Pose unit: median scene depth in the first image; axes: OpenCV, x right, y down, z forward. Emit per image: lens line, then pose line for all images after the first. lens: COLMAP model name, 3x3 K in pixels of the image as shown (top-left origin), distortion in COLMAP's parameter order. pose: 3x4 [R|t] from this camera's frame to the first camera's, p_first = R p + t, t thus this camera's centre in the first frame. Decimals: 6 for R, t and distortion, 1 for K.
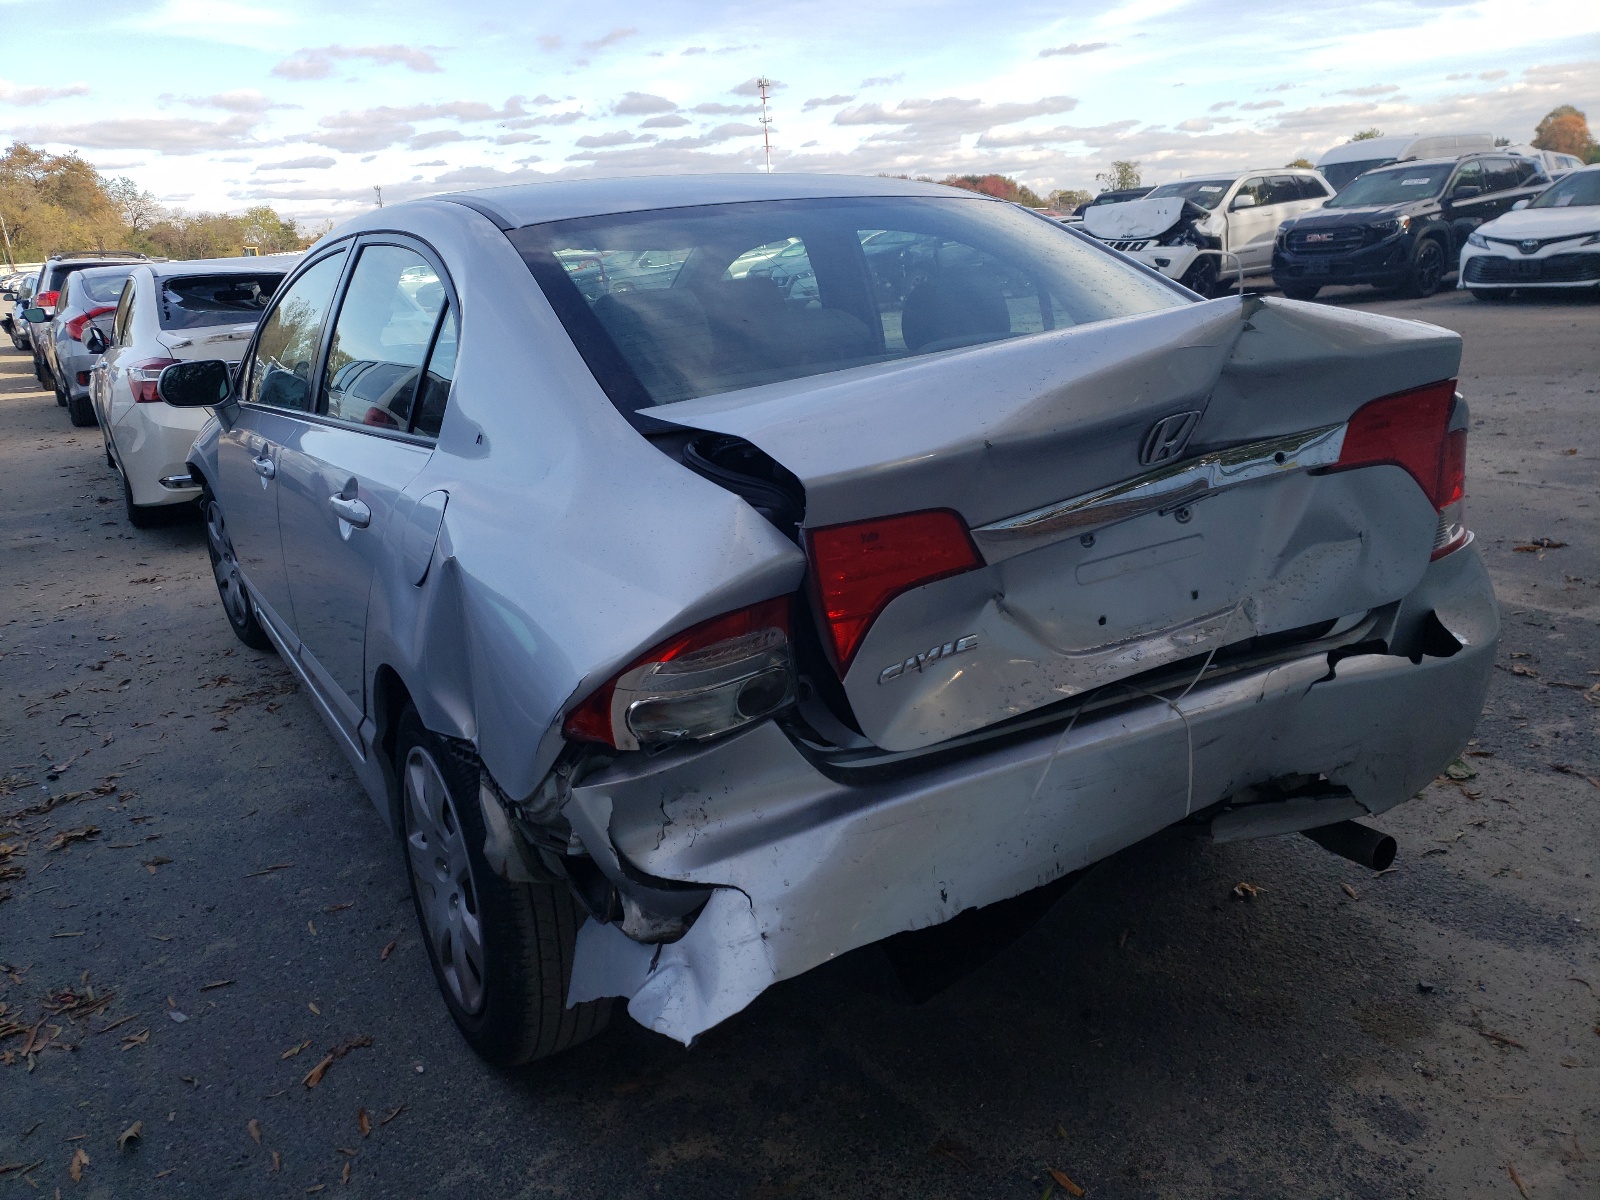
lens RADIAL K [[1189.7, 0, 791.7], [0, 1189.7, 596.3], [0, 0, 1]] dist [0.013593, 0.010051]
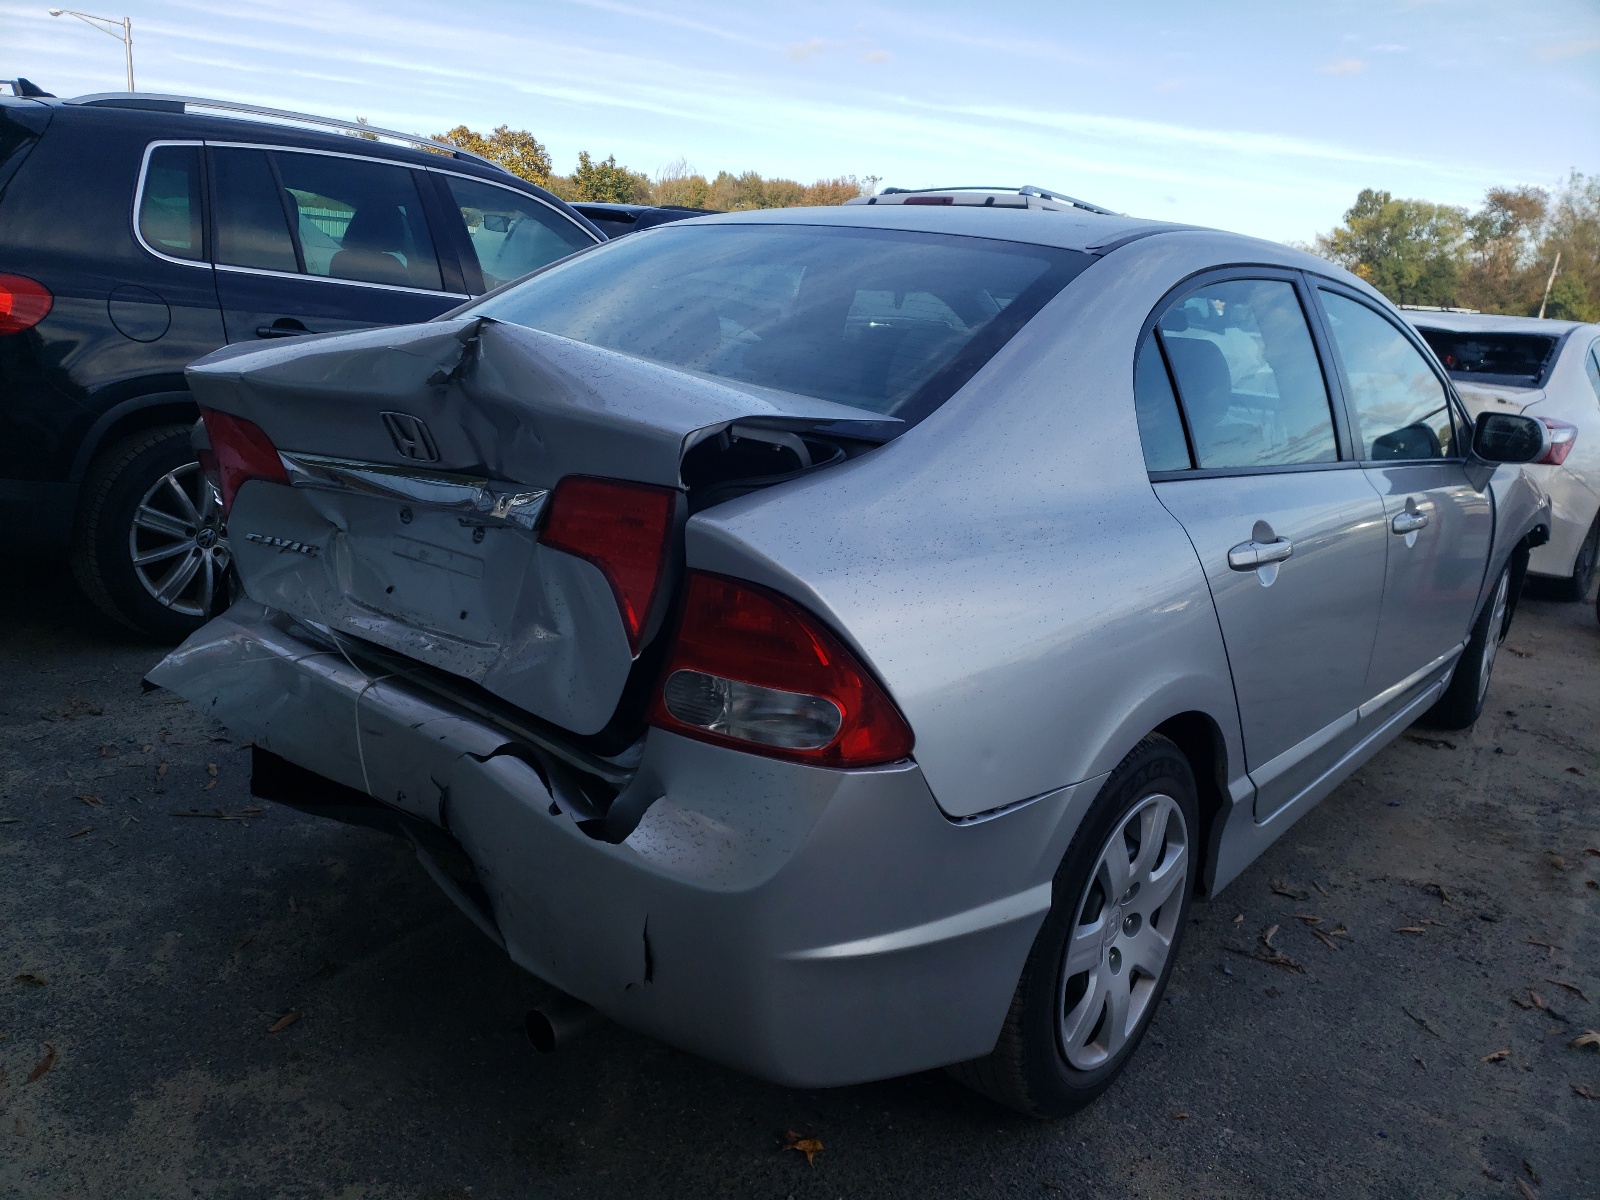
lens RADIAL K [[1189.7, 0, 791.7], [0, 1189.7, 596.3], [0, 0, 1]] dist [0.013593, 0.010051]
pose [[0.361031, 0.317999, -0.876661, 1.304410], [-0.349001, 0.917824, 0.189203, -0.299341], [0.864786, 0.237647, 0.442344, 0.795193]]
